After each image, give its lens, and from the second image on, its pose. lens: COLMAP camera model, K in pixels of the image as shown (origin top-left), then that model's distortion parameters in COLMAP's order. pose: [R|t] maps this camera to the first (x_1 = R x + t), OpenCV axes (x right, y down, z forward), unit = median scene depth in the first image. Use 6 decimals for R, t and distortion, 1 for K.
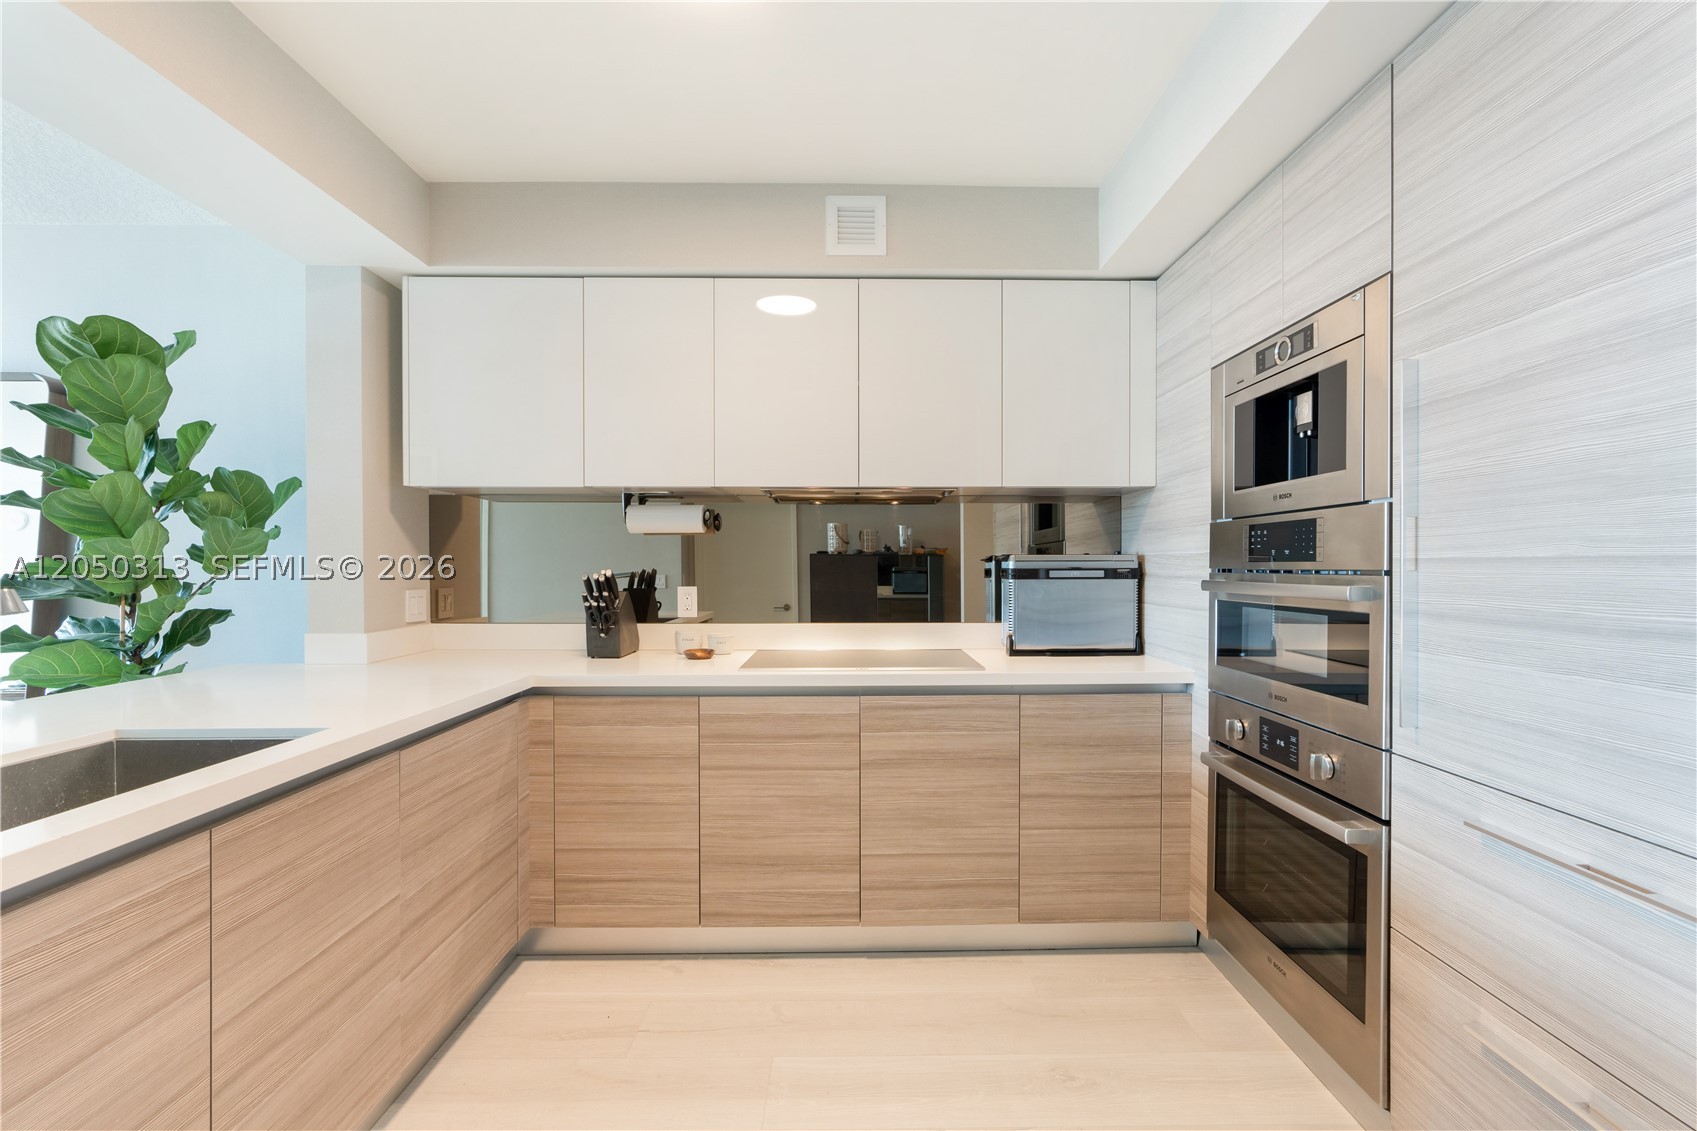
lens RADIAL K [[759.8, 0, 854.9], [0, 759.8, 574.3], [0, 0, 1]] dist [-0.018014, 0.007626]
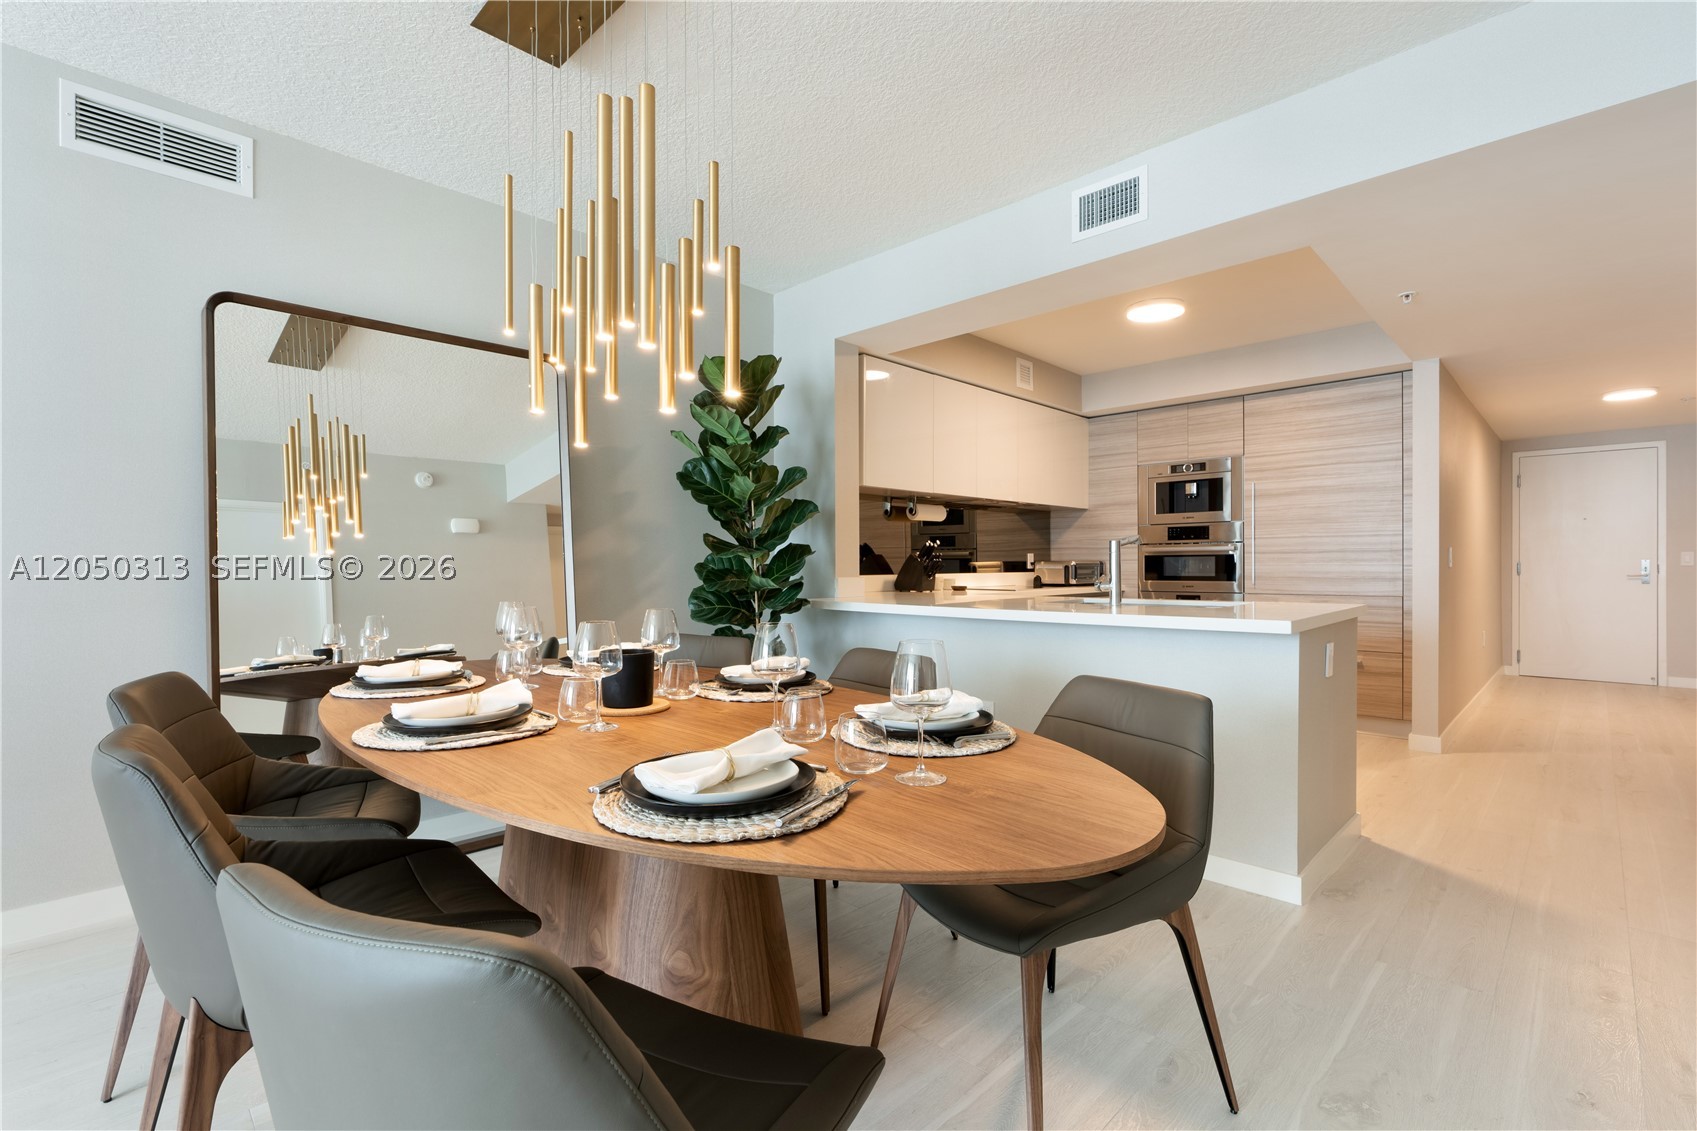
lens RADIAL K [[759.8, 0, 861.8], [0, 759.8, 574.4], [0, 0, 1]] dist [-0.018014, 0.007626]
pose [[0.707461, -0.011954, 0.706651, -2.123469], [0.012714, 0.999910, 0.004185, 0.078104], [-0.706638, 0.006024, 0.707549, -0.159562]]
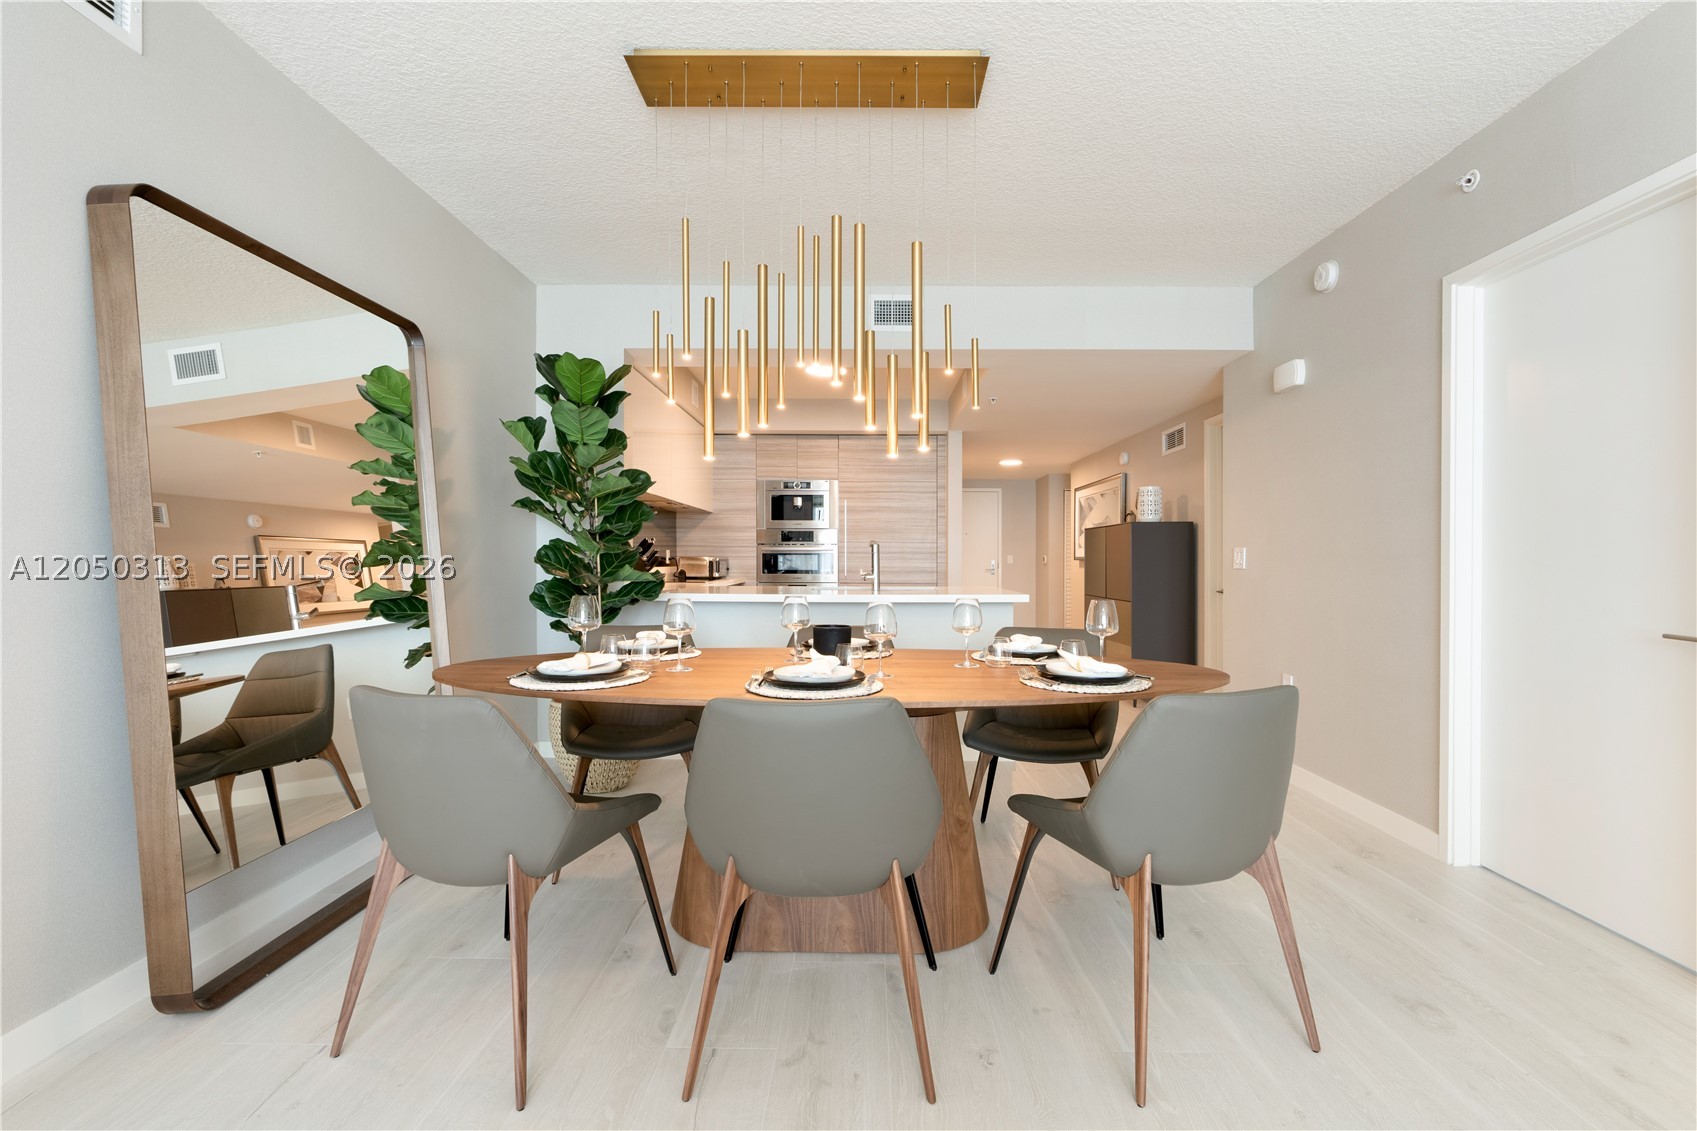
lens RADIAL K [[759.8, 0, 852.6], [0, 759.8, 554.8], [0, 0, 1]] dist [-0.018014, 0.007626]
pose [[0.035469, 0.005868, 0.999354, -2.796897], [0.005688, 0.999965, -0.006073, 0.063519], [-0.999355, 0.005900, 0.035434, 0.526218]]
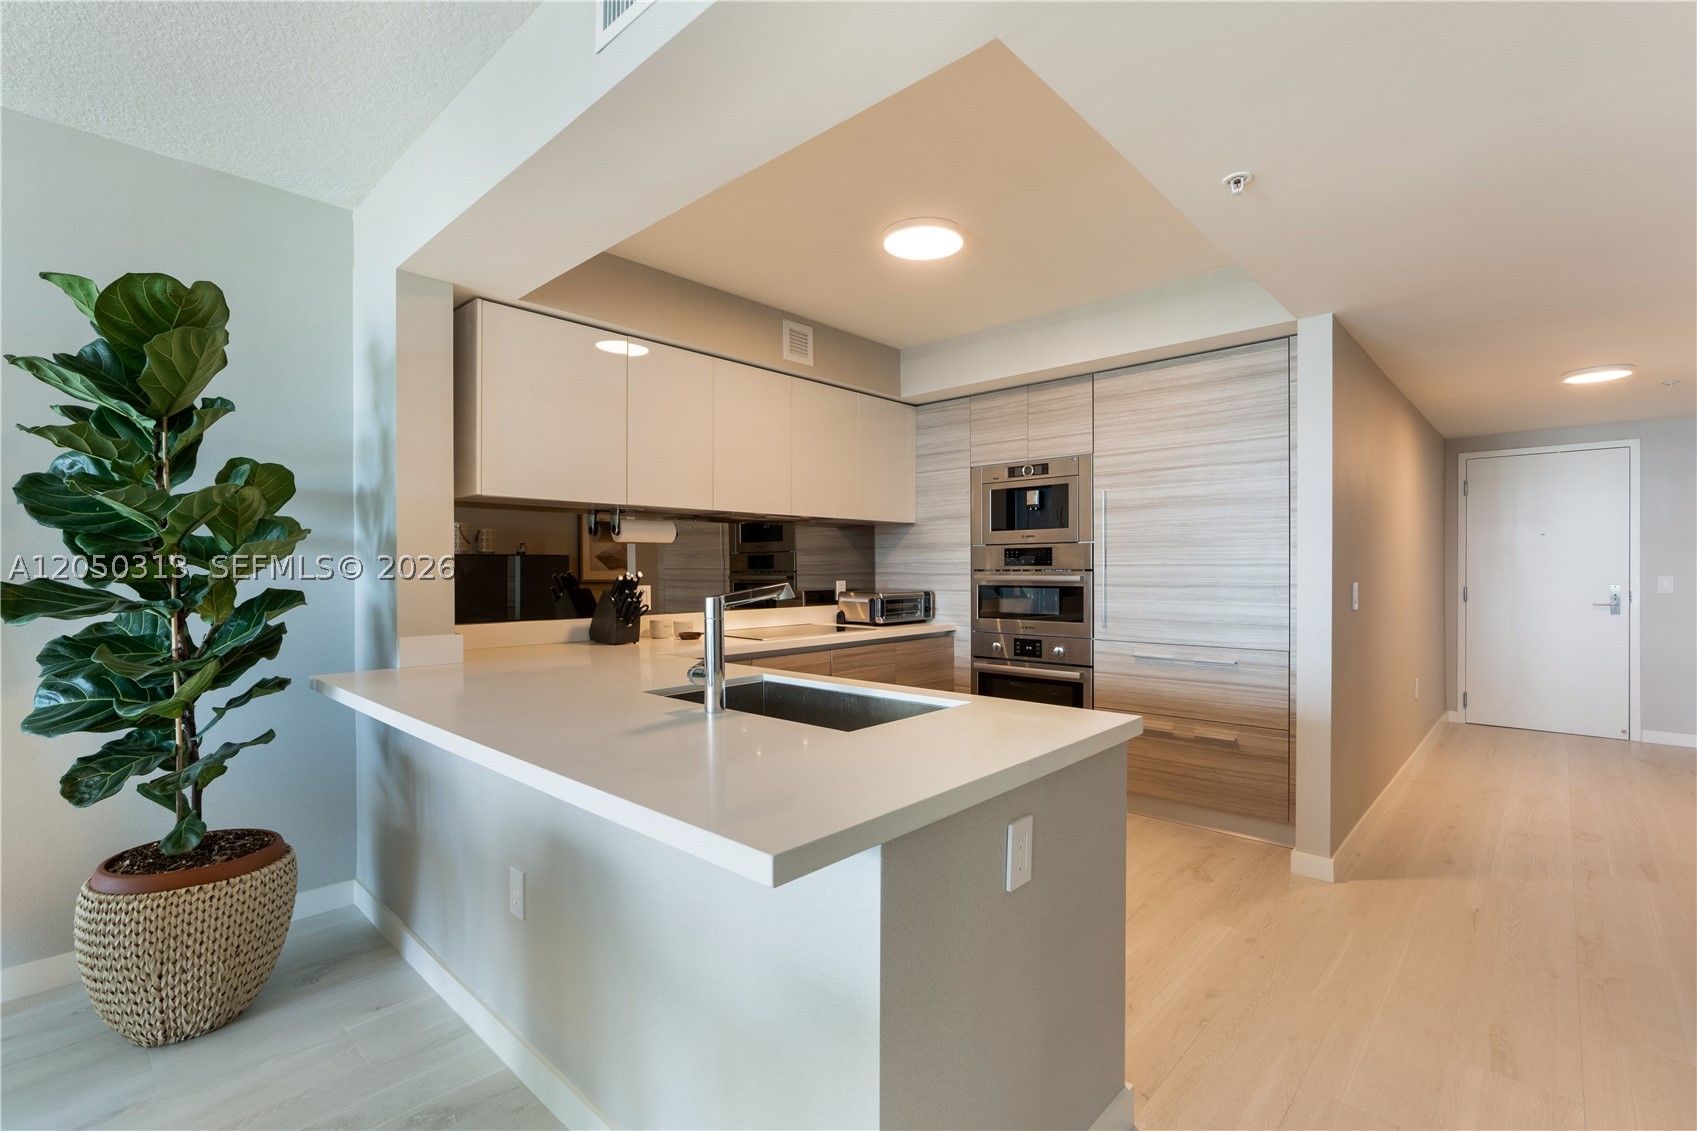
lens RADIAL K [[759.8, 0, 863.1], [0, 759.8, 578.6], [0, 0, 1]] dist [-0.018014, 0.007626]
pose [[0.689289, -0.013197, 0.724367, -1.218196], [0.011867, 0.999906, 0.006924, -0.000195], [-0.724390, 0.003824, 0.689380, -0.160690]]
